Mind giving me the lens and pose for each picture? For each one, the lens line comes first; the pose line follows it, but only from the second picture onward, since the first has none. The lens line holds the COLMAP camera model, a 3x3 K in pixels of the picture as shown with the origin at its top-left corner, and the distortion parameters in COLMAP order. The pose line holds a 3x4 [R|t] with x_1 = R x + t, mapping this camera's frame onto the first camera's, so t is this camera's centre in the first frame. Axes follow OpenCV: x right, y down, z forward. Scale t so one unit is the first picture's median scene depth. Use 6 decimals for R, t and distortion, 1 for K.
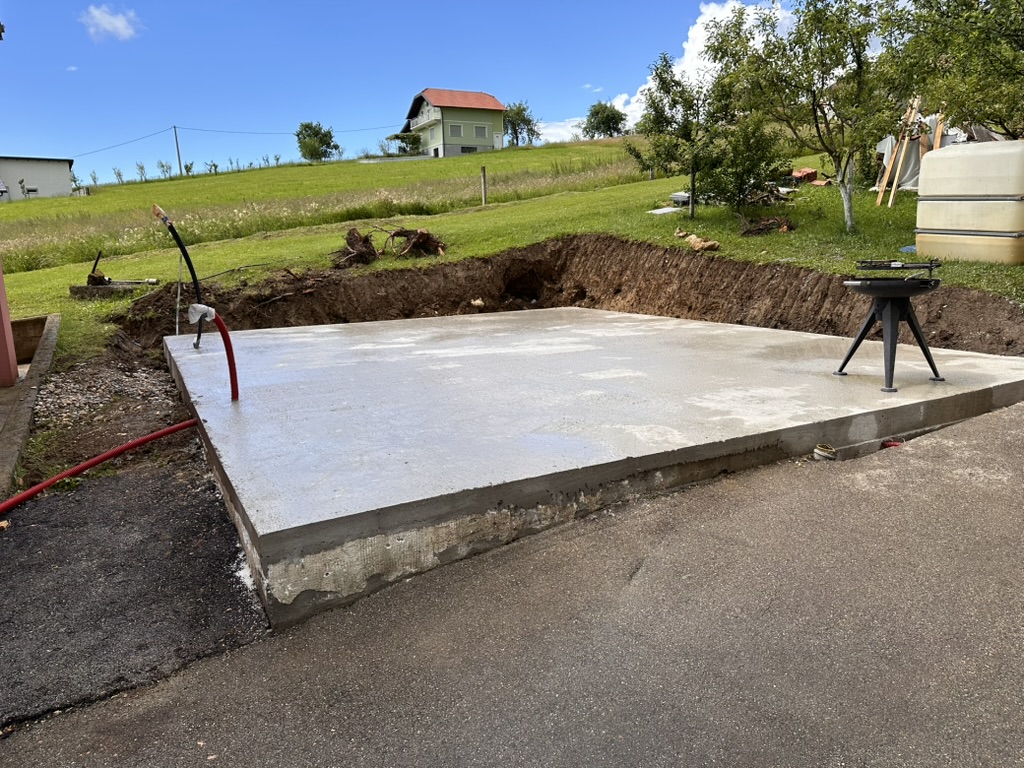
lens RADIAL K [[683.3, 0, 512.0], [0, 683.3, 384.0], [0, 0, 1]] dist [-0.002687, -0.004949]
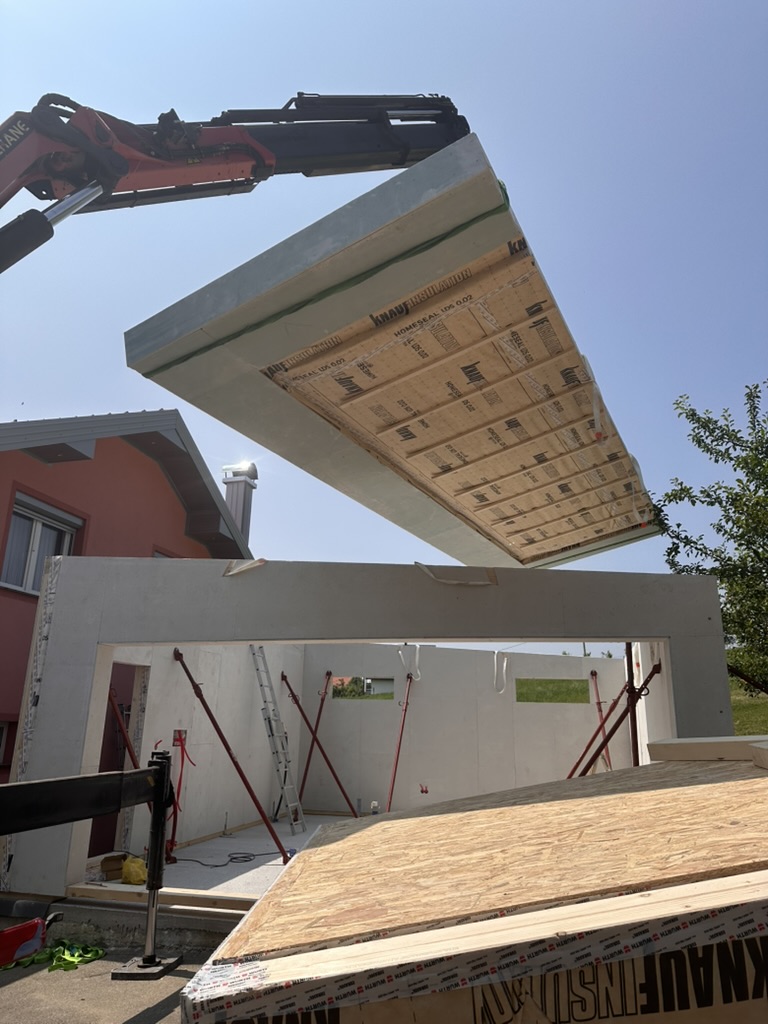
lens RADIAL K [[683.3, 0, 384.0], [0, 683.3, 512.0], [0, 0, 1]] dist [-0.002687, -0.004949]
pose [[0.753025, -0.178024, -0.633452, 1.848690], [-0.154879, 0.887699, -0.433592, -0.128967], [0.639504, 0.424615, 0.640887, -0.154676]]
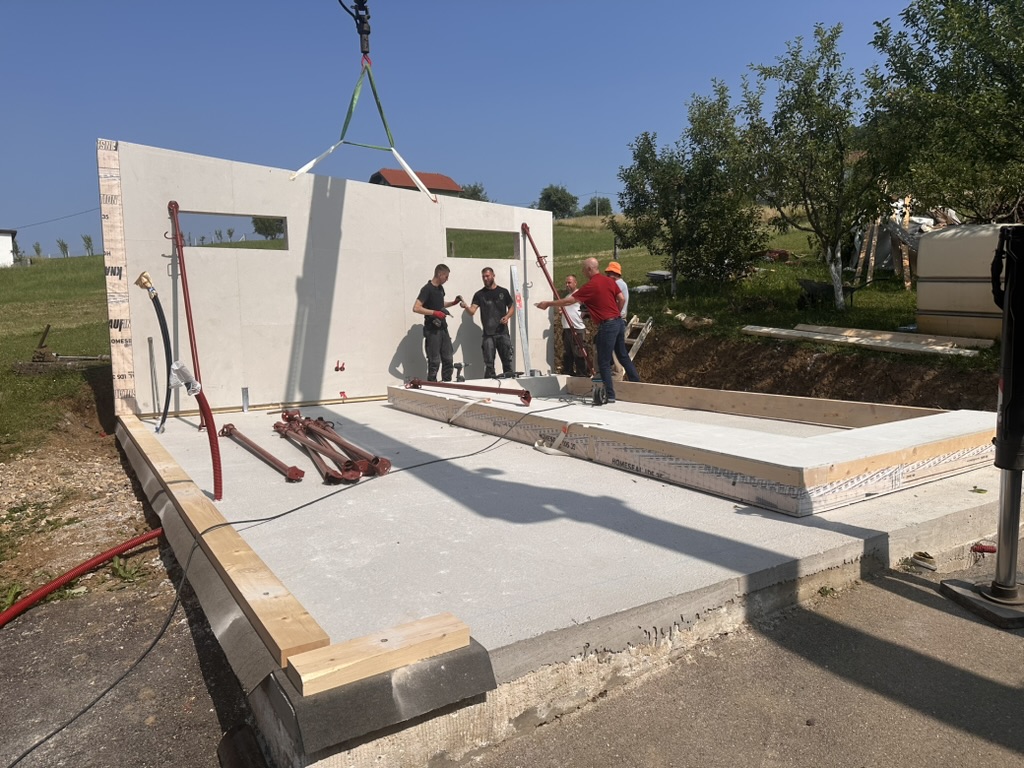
lens RADIAL K [[706.8, 0, 512.0], [0, 706.8, 384.0], [0, 0, 1]] dist [-0.039372, -0.001599]
pose [[0.998403, -0.000623, 0.056487, -0.137792], [0.007013, 0.993571, -0.112996, -0.032602], [-0.056053, 0.113212, 0.991988, 0.157847]]
